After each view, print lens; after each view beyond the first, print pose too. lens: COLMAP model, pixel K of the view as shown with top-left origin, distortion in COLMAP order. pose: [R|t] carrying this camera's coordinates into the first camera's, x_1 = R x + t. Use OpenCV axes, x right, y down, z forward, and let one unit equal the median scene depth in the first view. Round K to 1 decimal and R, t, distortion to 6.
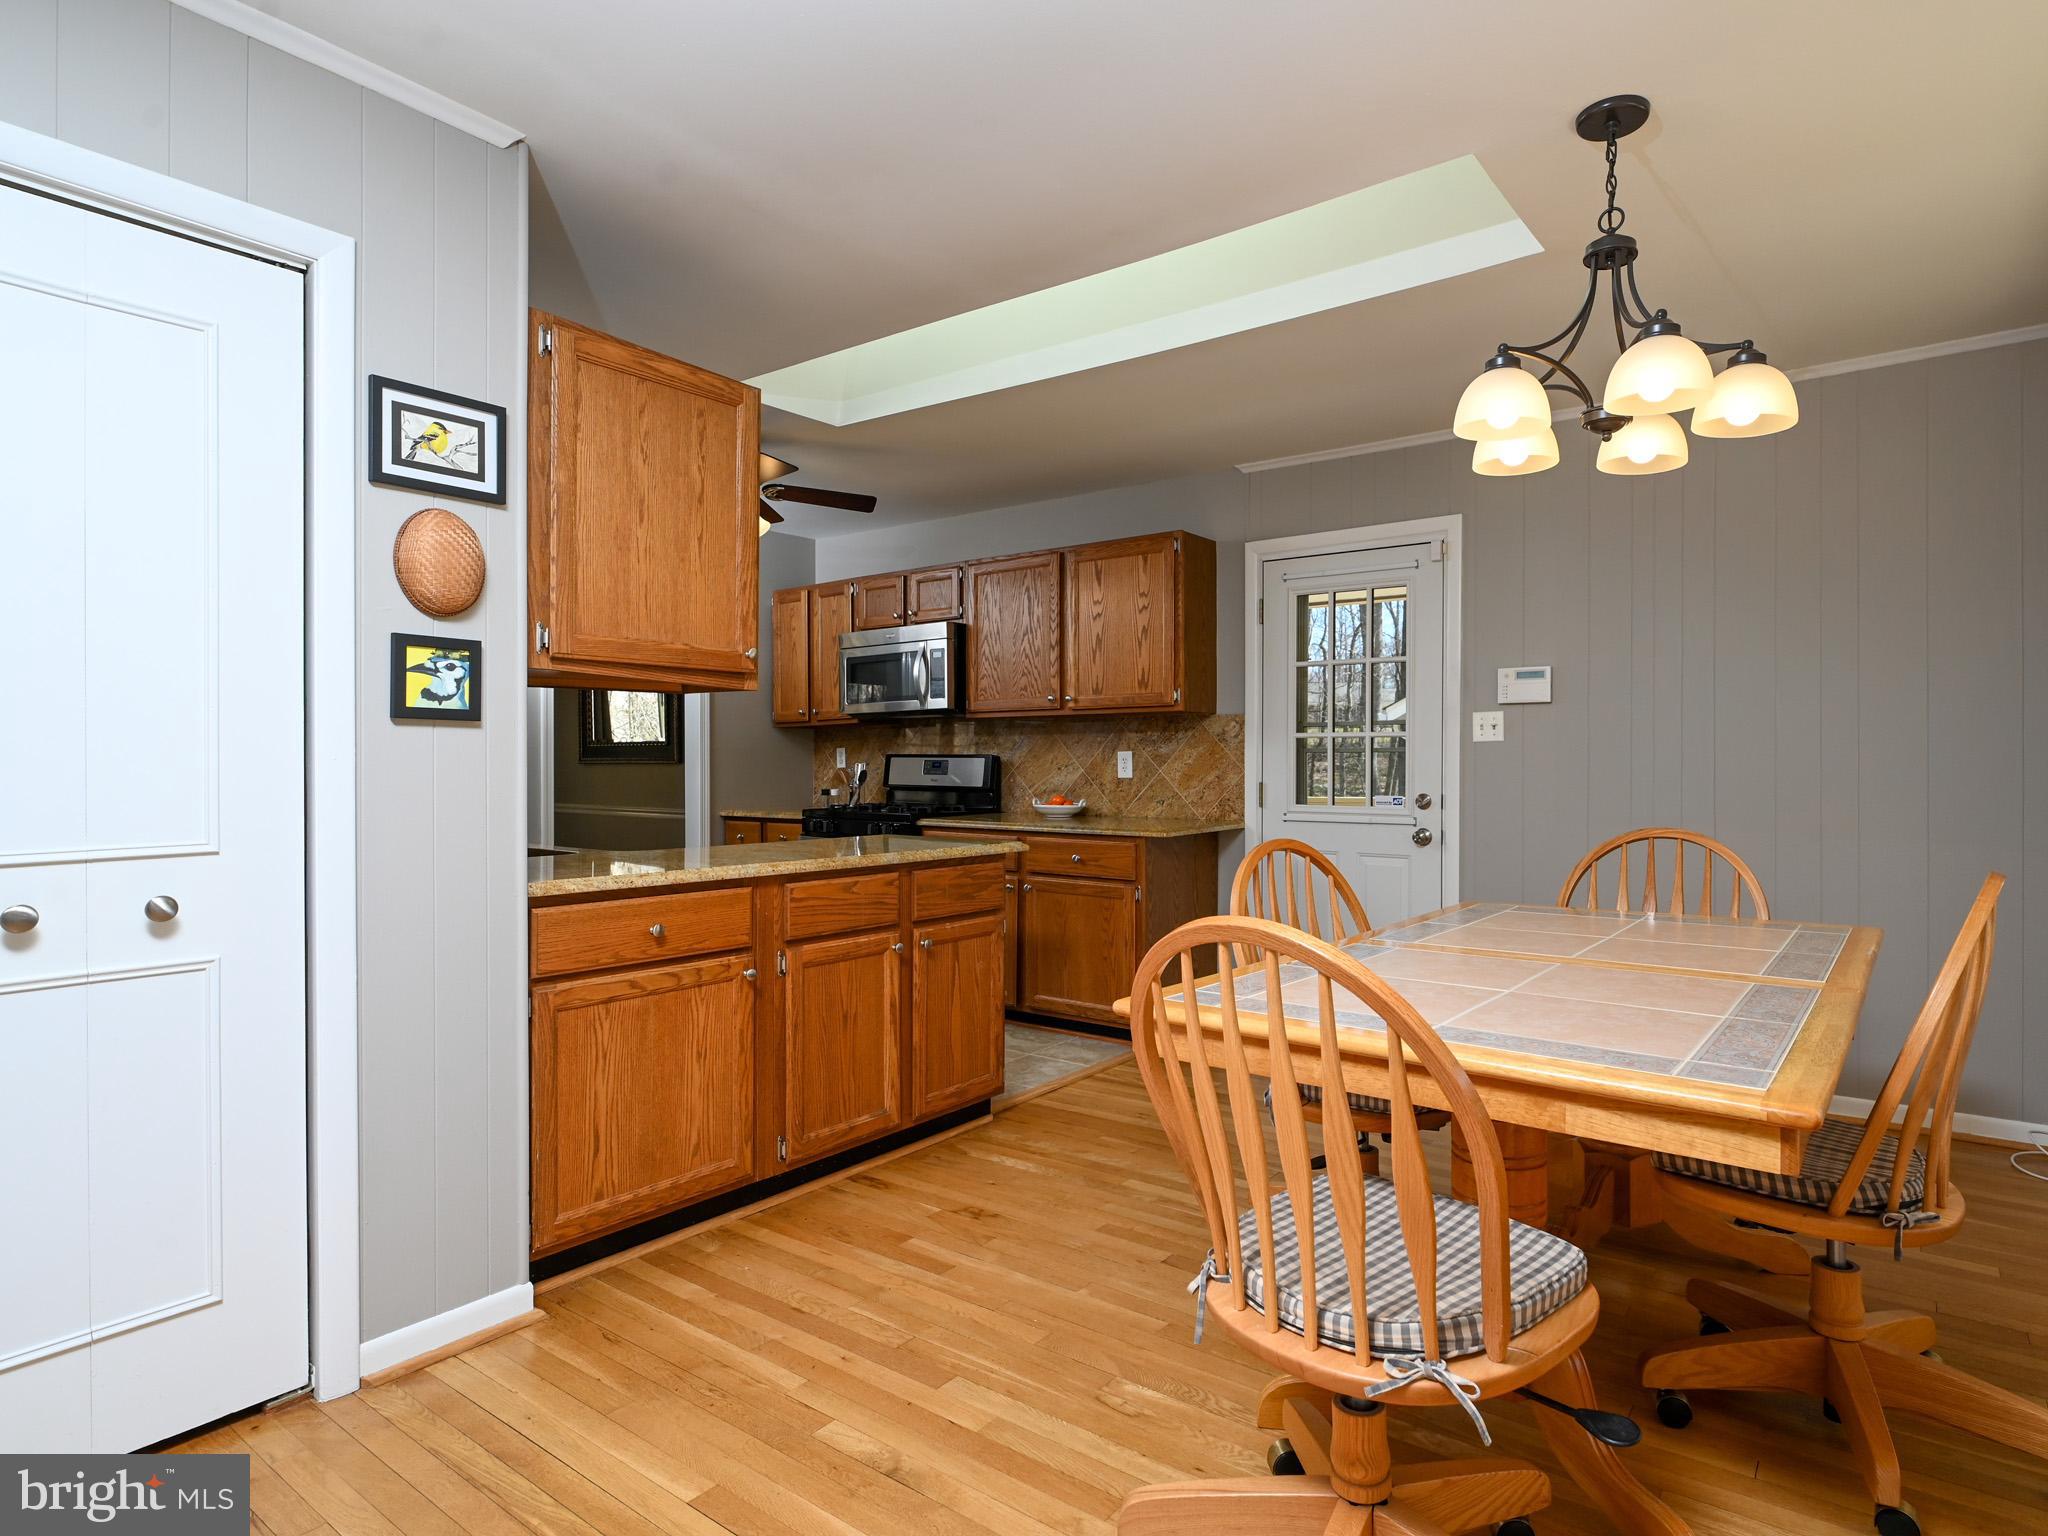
lens RADIAL K [[1206.1, 0, 1024.7], [0, 1206.1, 760.9], [0, 0, 1]] dist [0.019029, -0.001434]
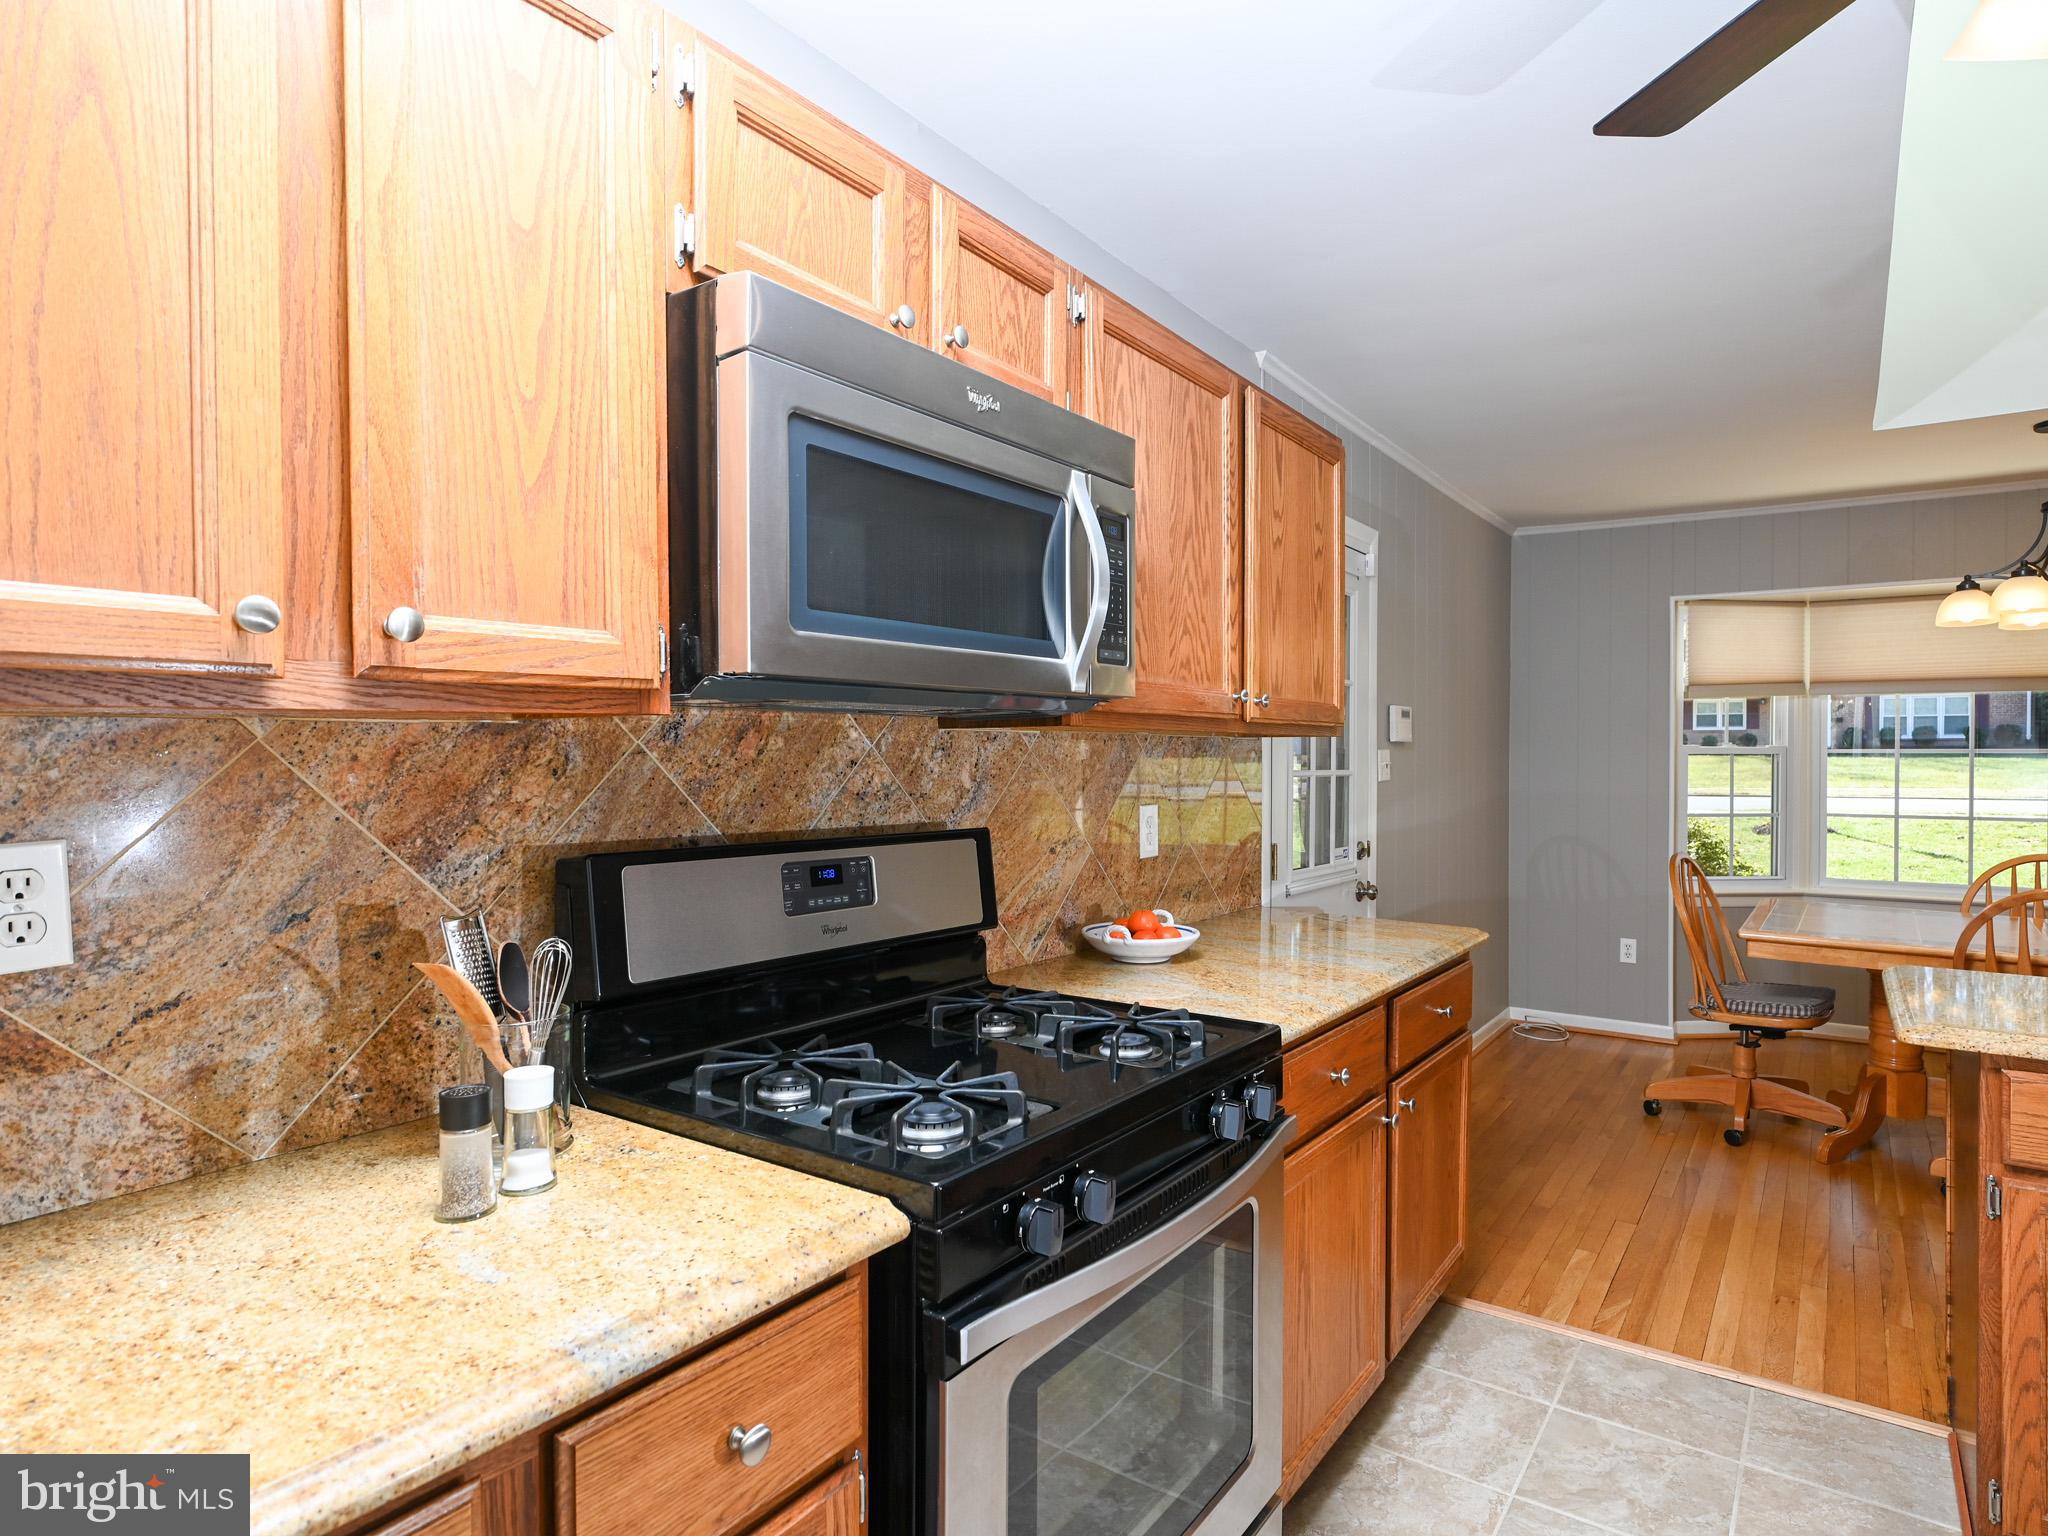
lens RADIAL K [[1206.1, 0, 1024.7], [0, 1206.1, 760.9], [0, 0, 1]] dist [0.019029, -0.001434]
pose [[-0.082730, -0.004767, 0.996561, -0.409969], [0.004423, 0.999977, 0.005151, -0.028592], [-0.996562, 0.004834, -0.082707, 1.084492]]
